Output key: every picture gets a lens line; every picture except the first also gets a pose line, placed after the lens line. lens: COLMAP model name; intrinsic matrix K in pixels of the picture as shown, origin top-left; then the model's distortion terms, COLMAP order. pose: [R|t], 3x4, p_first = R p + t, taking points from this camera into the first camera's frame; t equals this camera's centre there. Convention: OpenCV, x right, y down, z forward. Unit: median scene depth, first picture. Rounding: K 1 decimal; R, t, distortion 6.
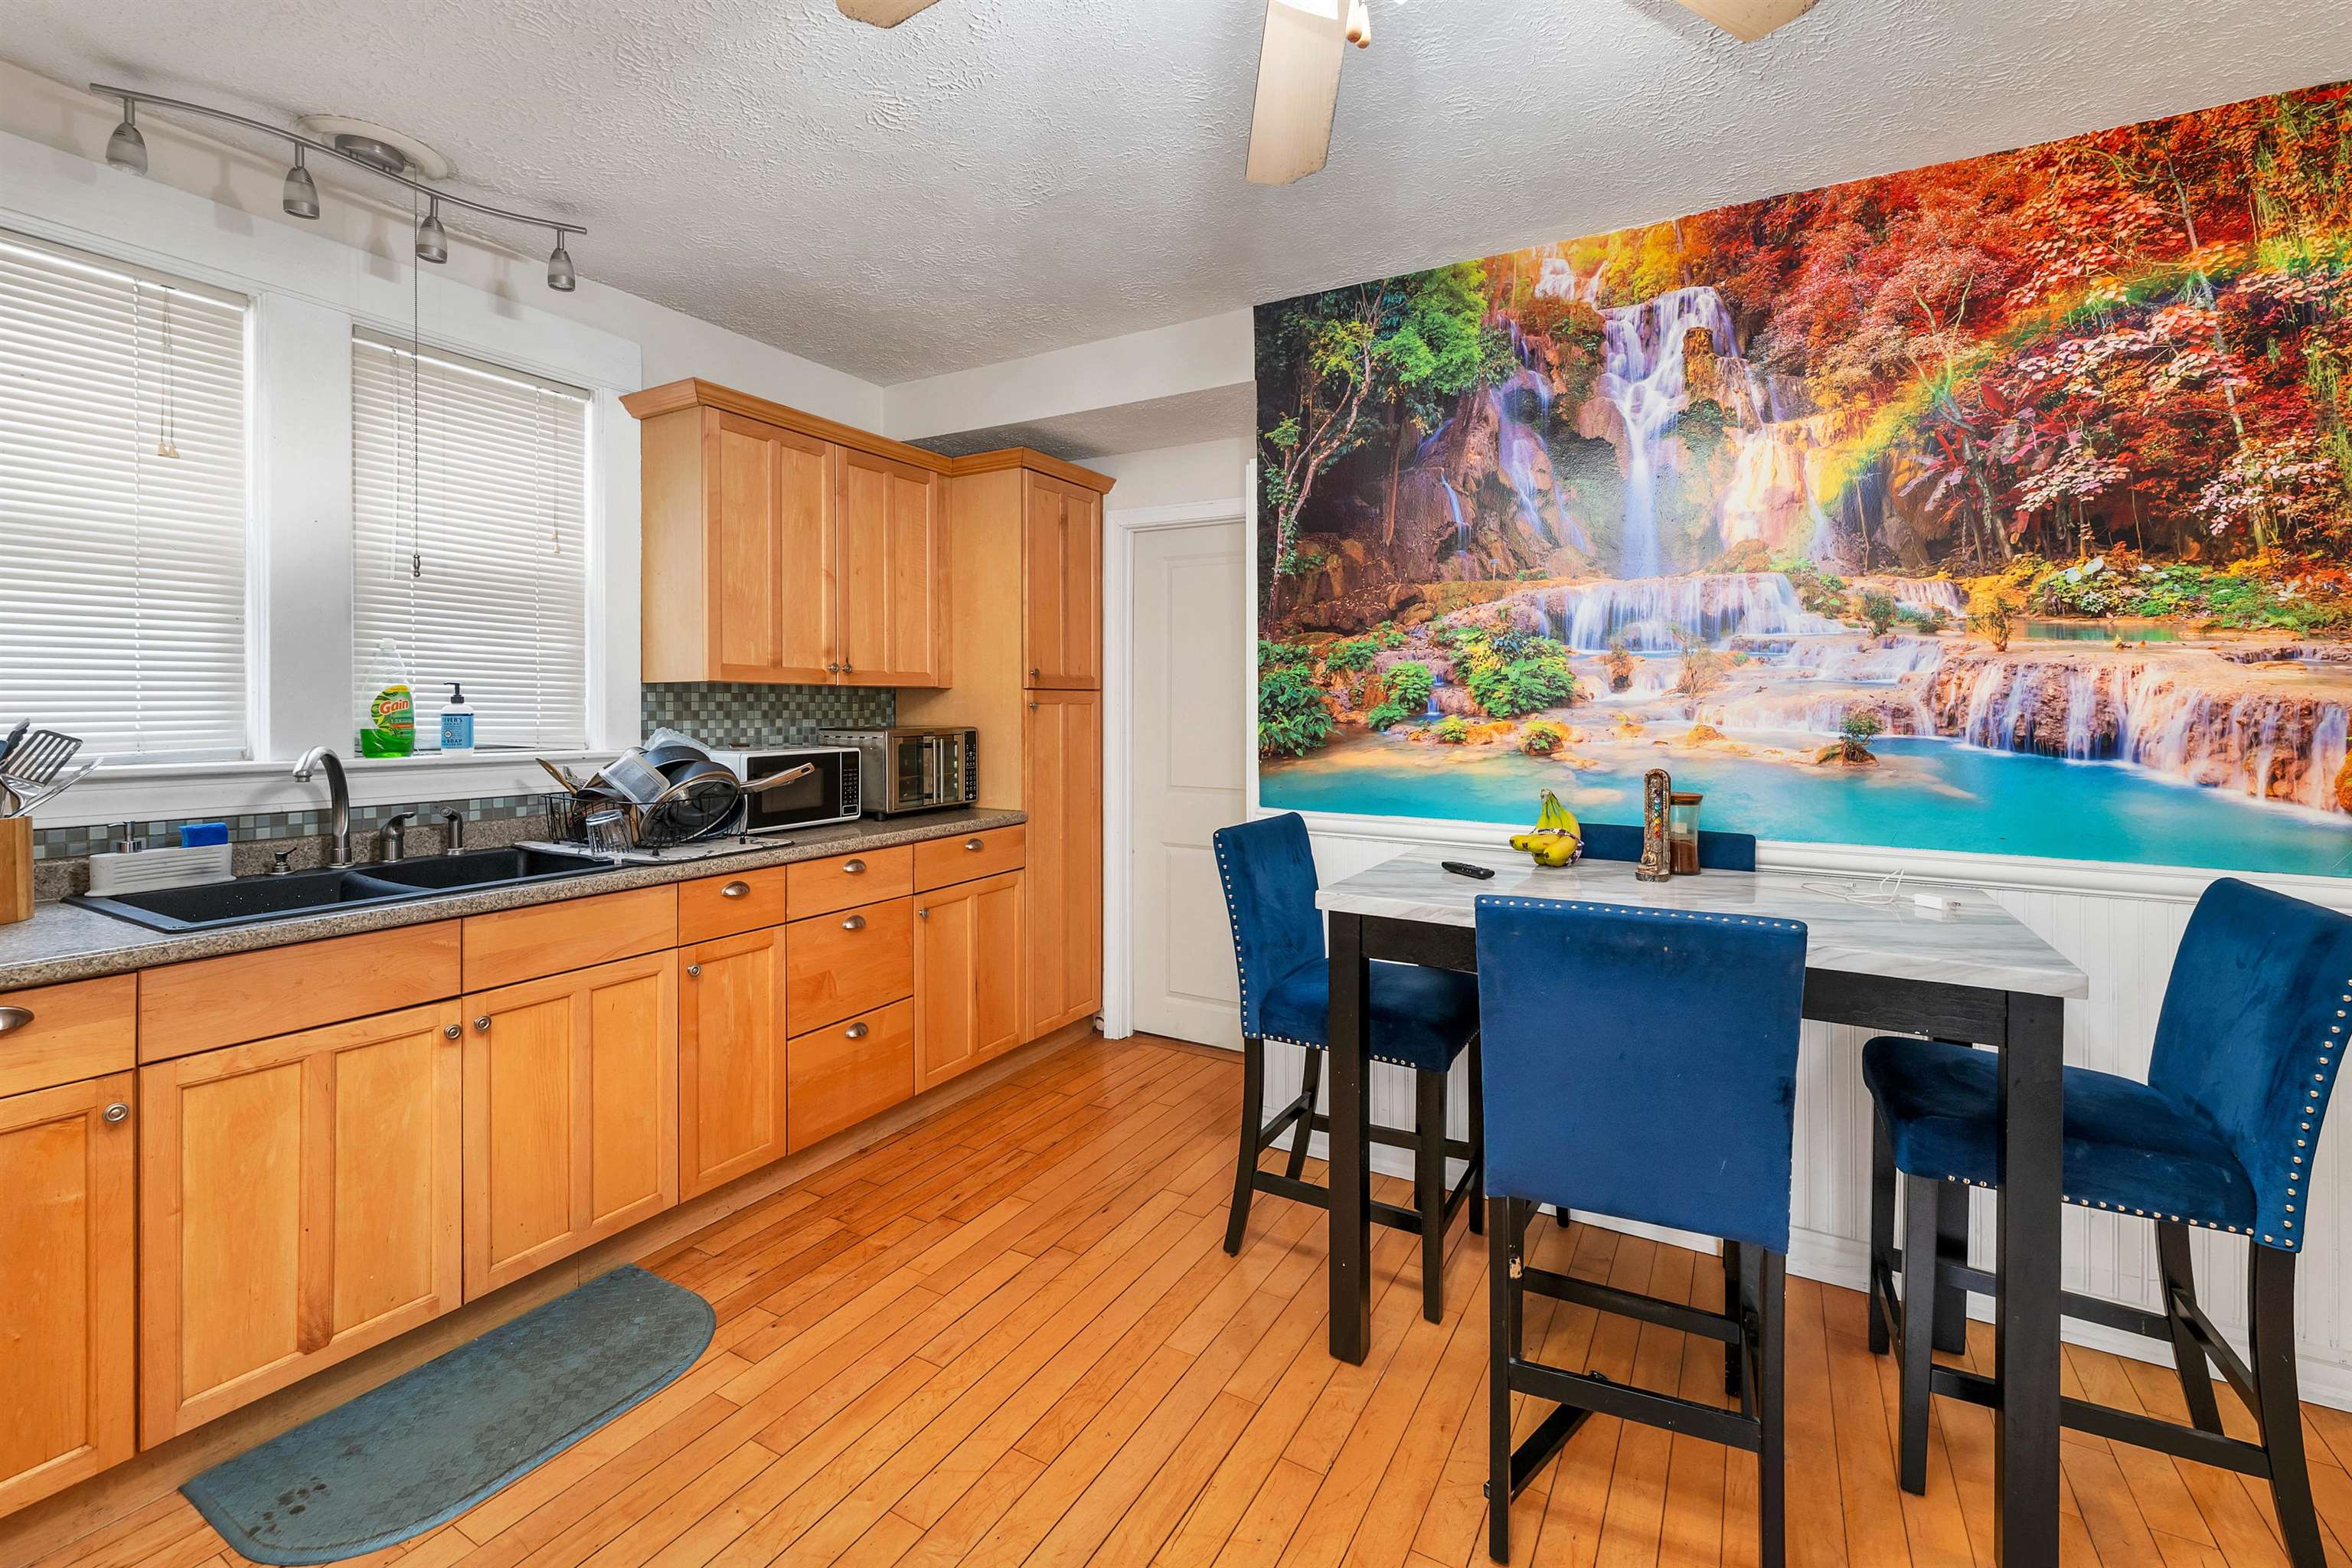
lens RADIAL K [[998.6, 0, 1180.5], [0, 998.6, 706.3], [0, 0, 1]] dist [0.002012, -0.000081]
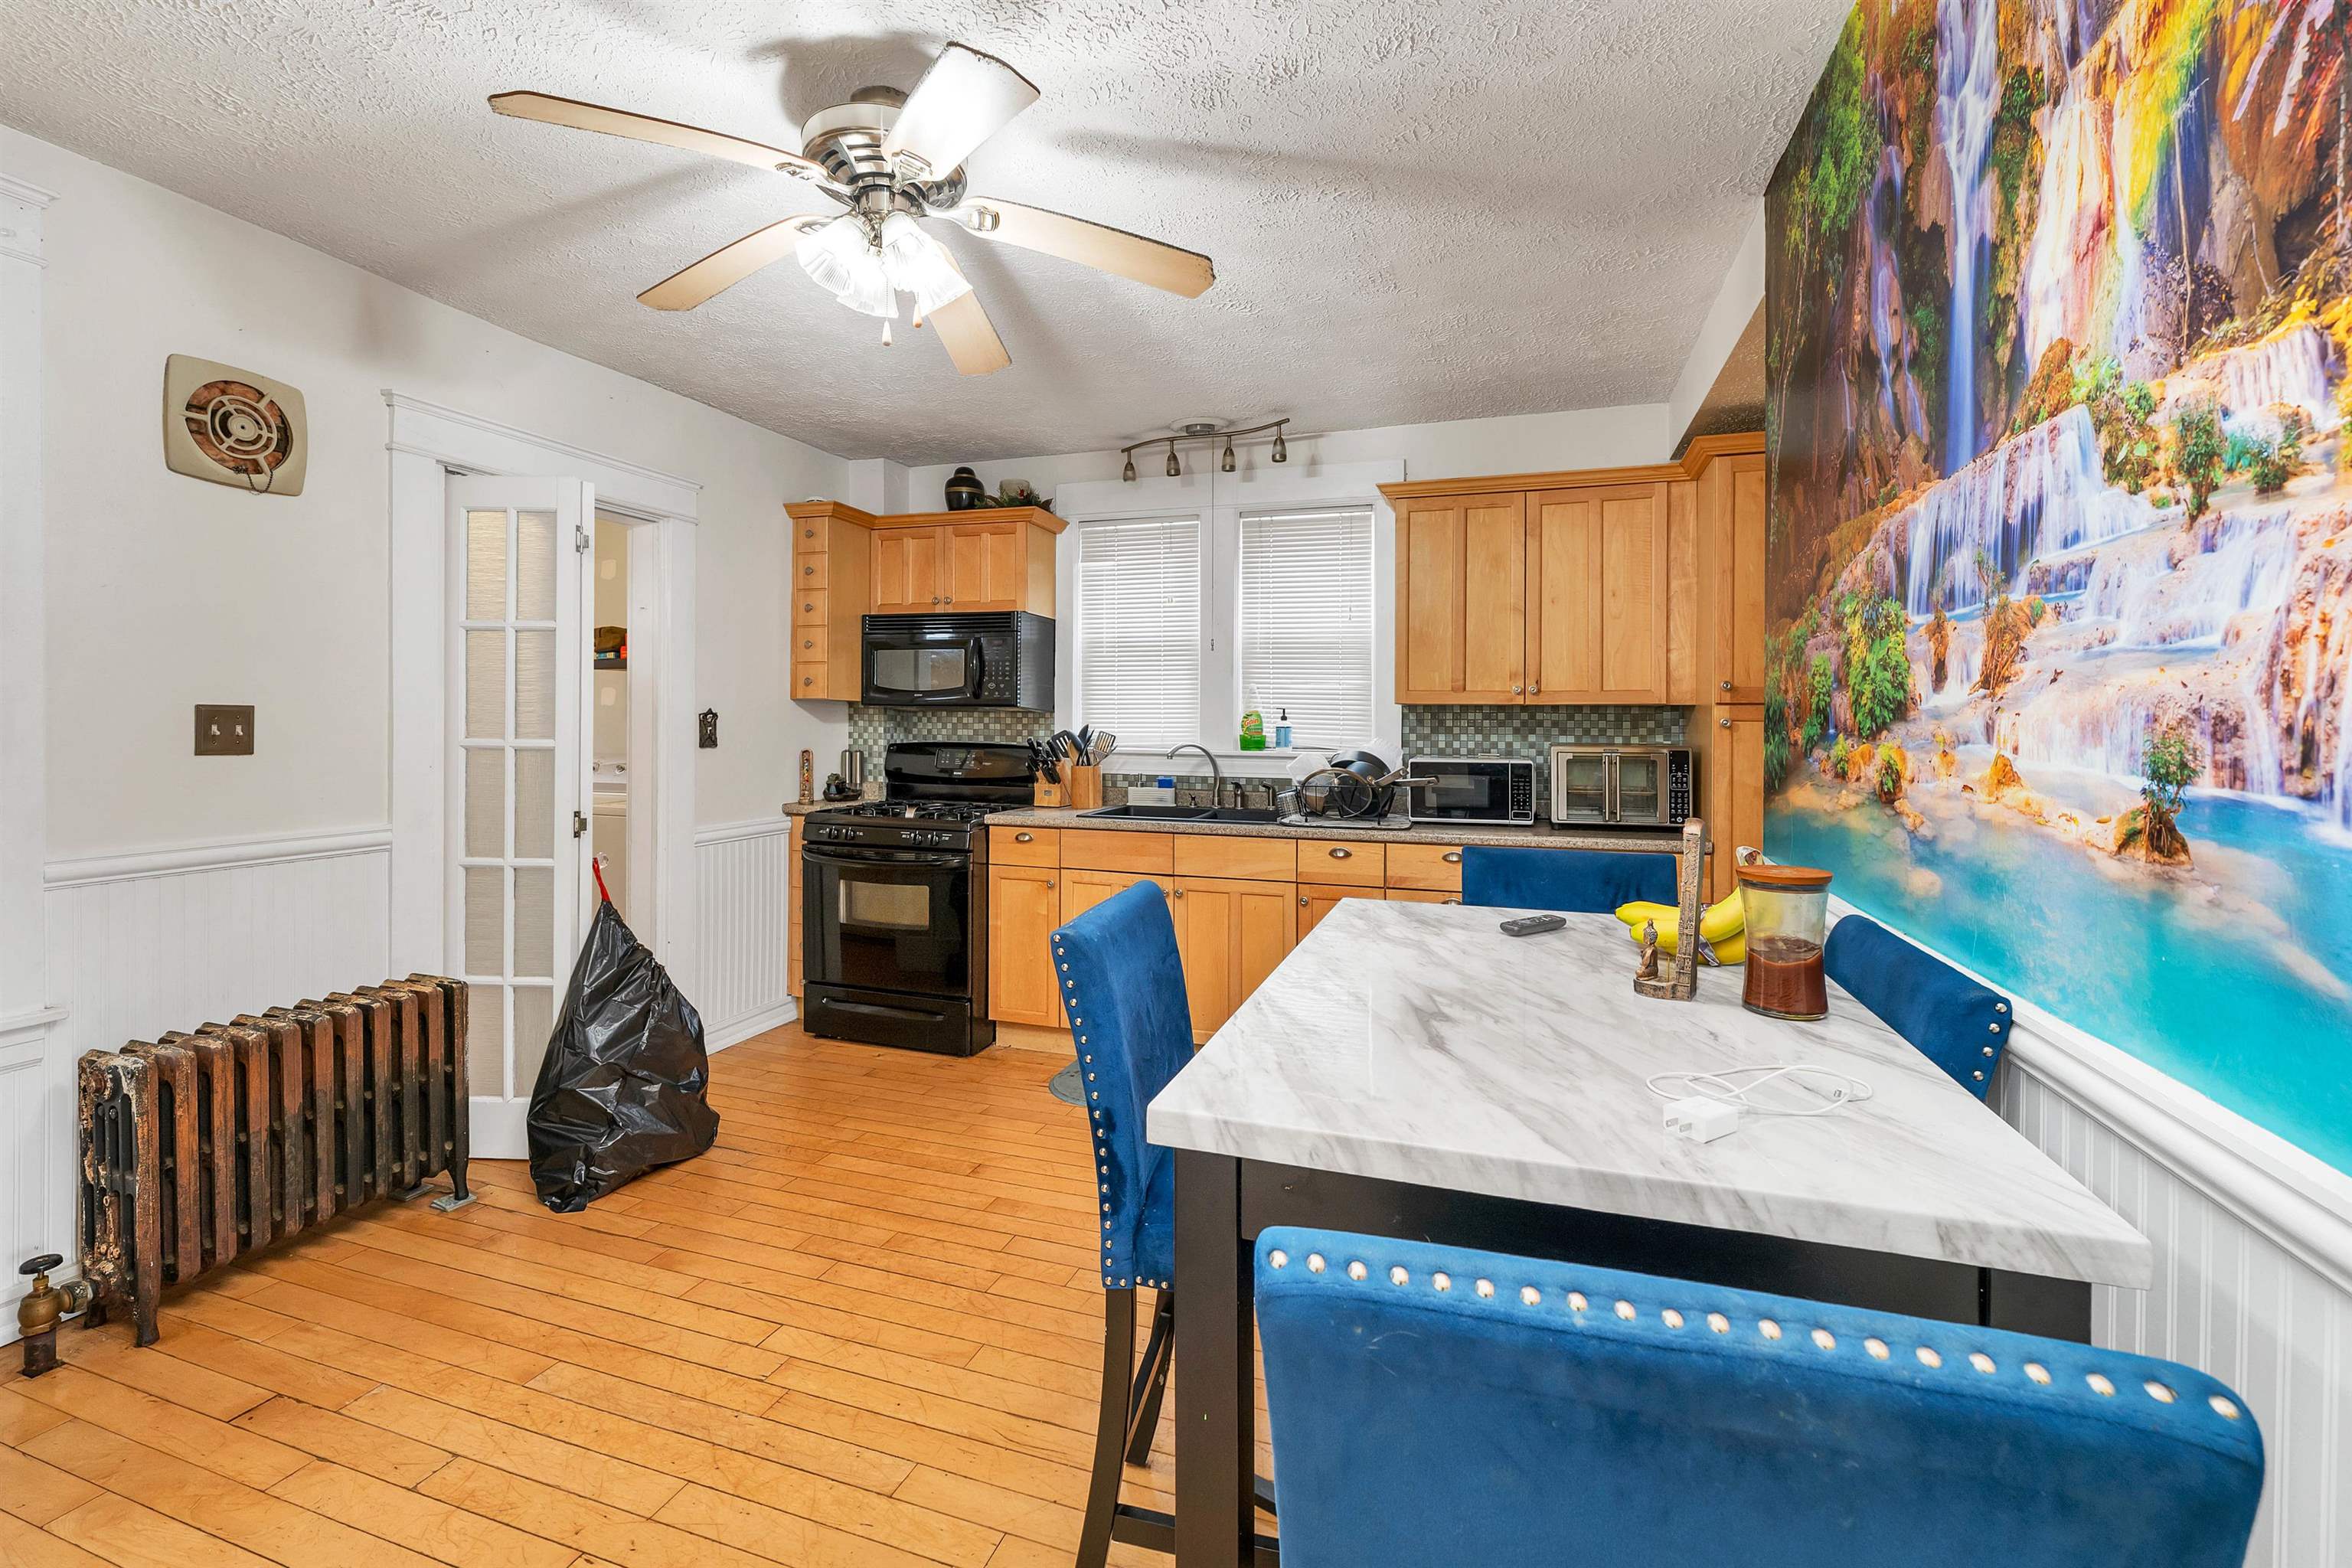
lens RADIAL K [[998.6, 0, 1171.5], [0, 998.6, 725.9], [0, 0, 1]] dist [0.002012, -0.000081]
pose [[0.195351, 0.001438, -0.980732, 0.923555], [-0.007506, 0.999972, -0.000029, 0.008028], [0.980705, 0.007367, 0.195356, 0.518800]]
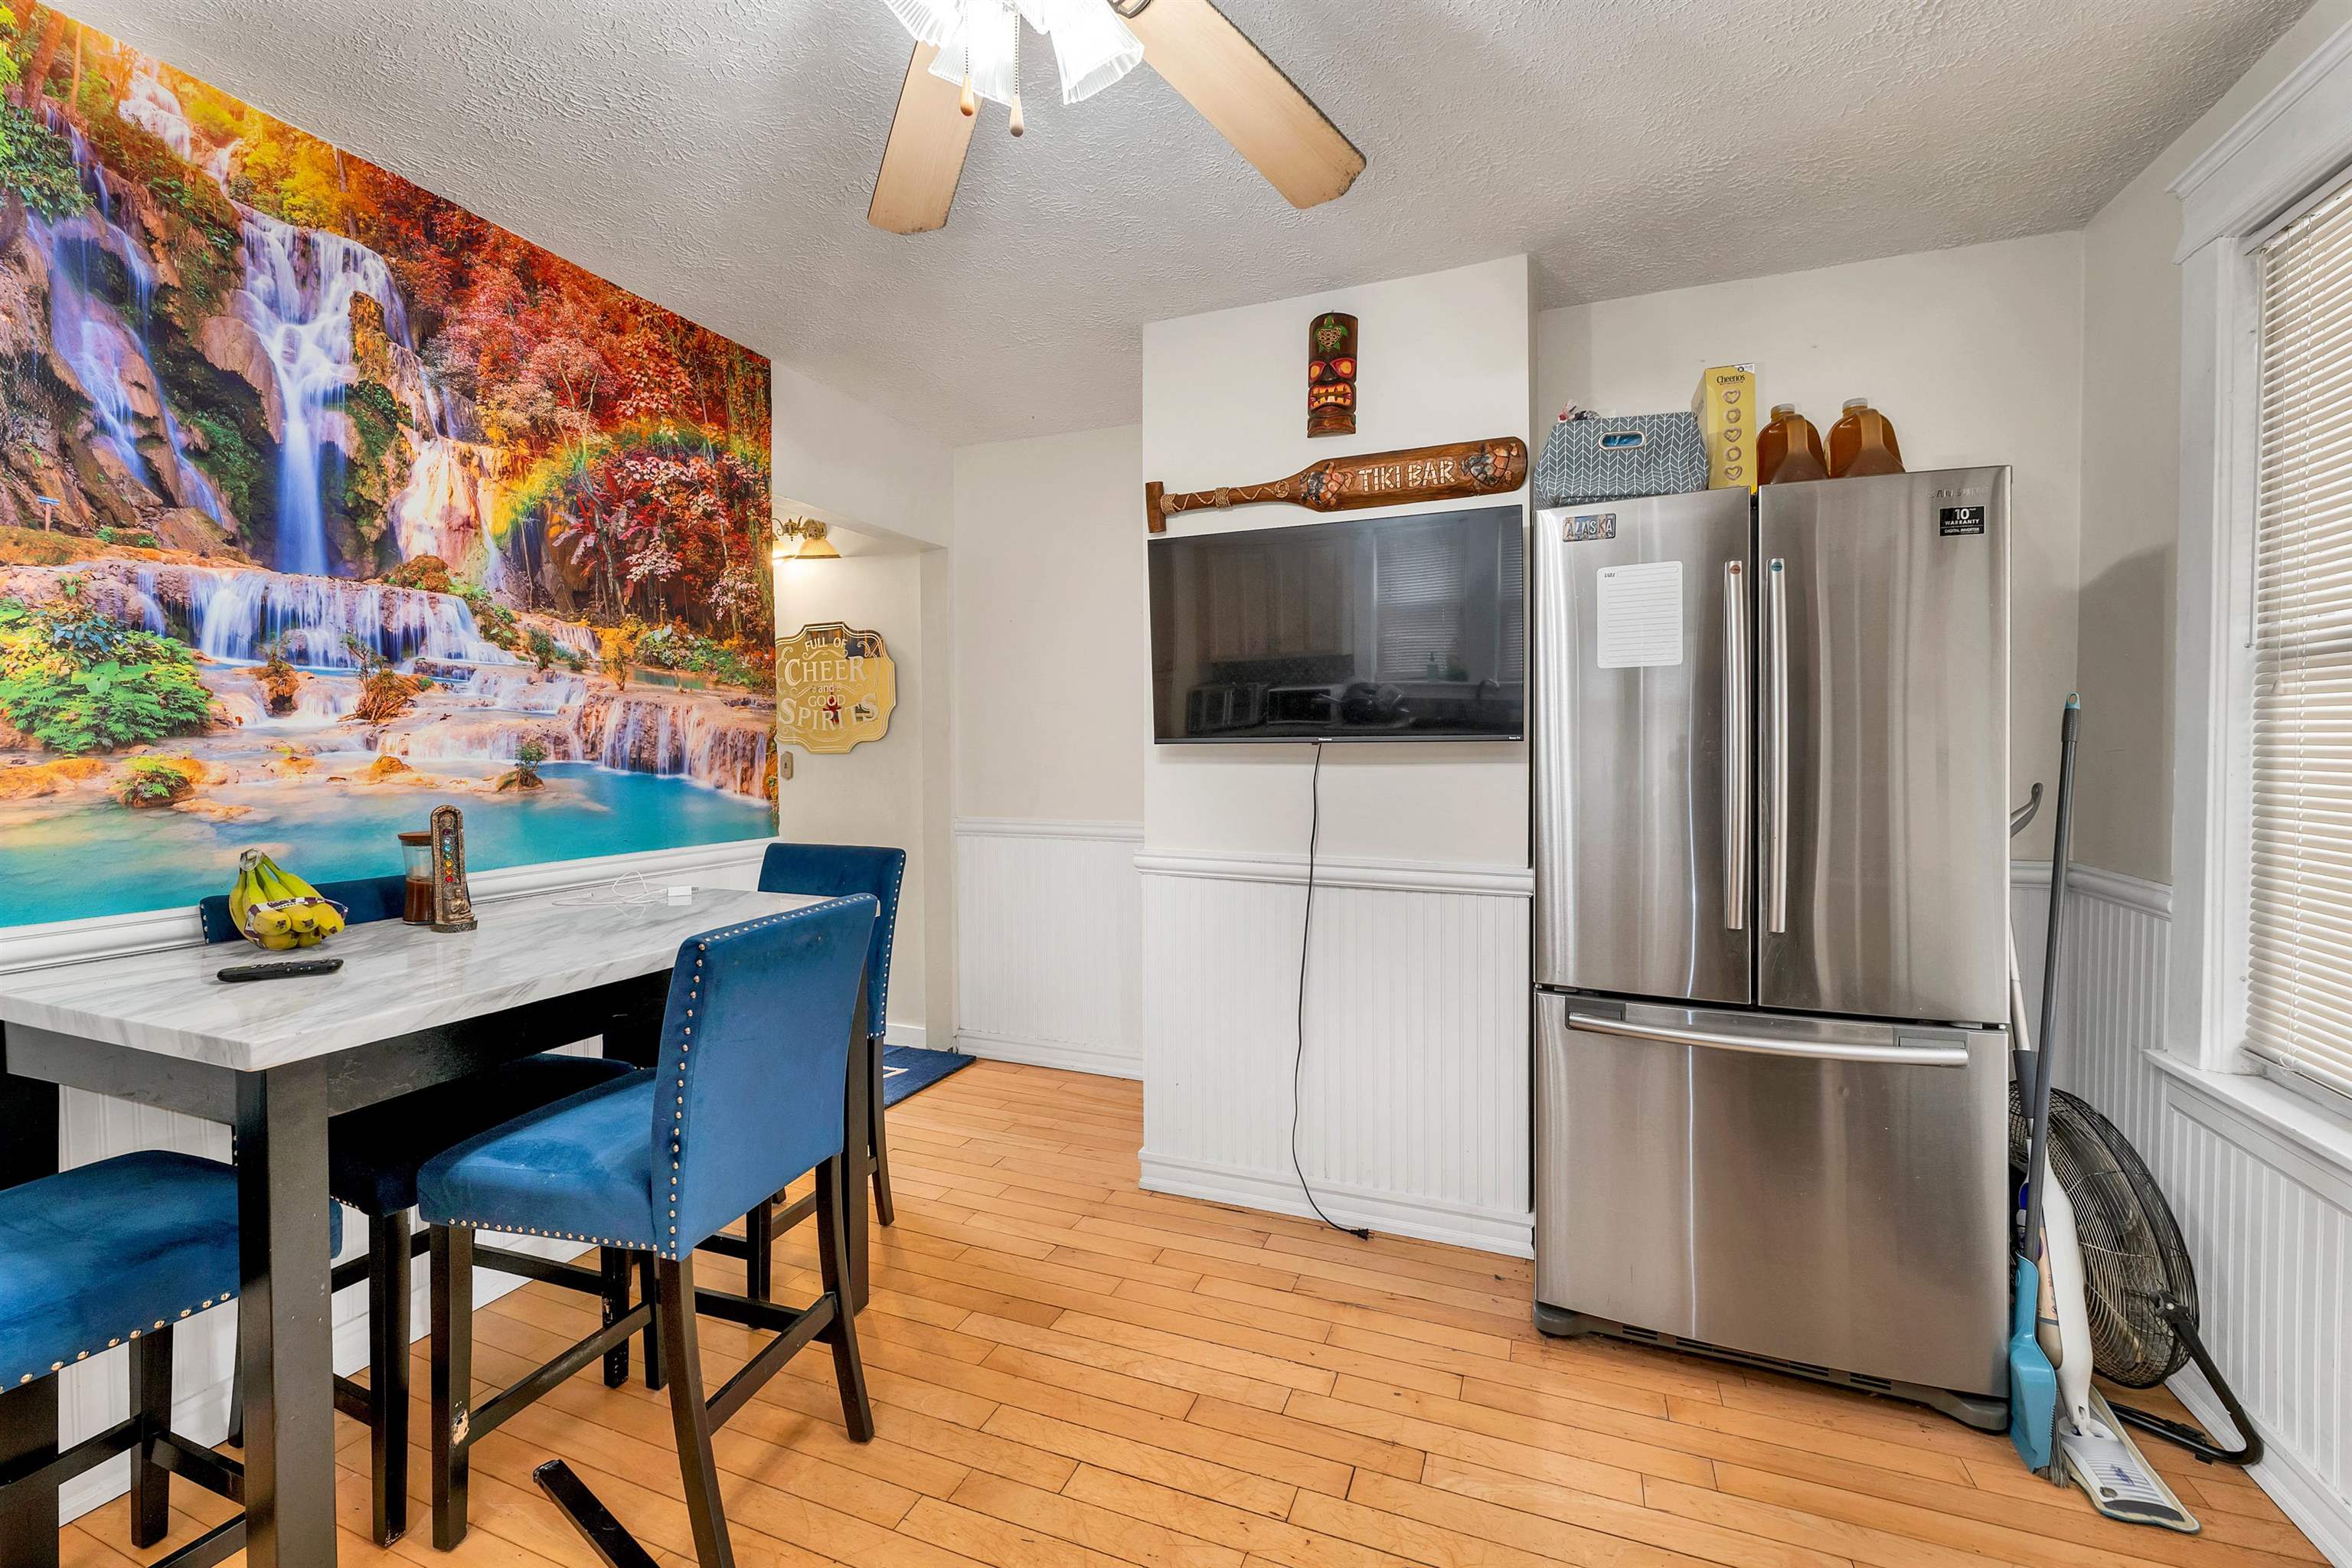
lens RADIAL K [[998.6, 0, 1170.4], [0, 998.6, 764.9], [0, 0, 1]] dist [0.002012, -0.000081]
pose [[-0.141962, -0.025992, 0.989531, -0.449391], [0.007353, 0.999600, 0.027312, 0.007623], [-0.989845, 0.011153, -0.141714, 0.445925]]
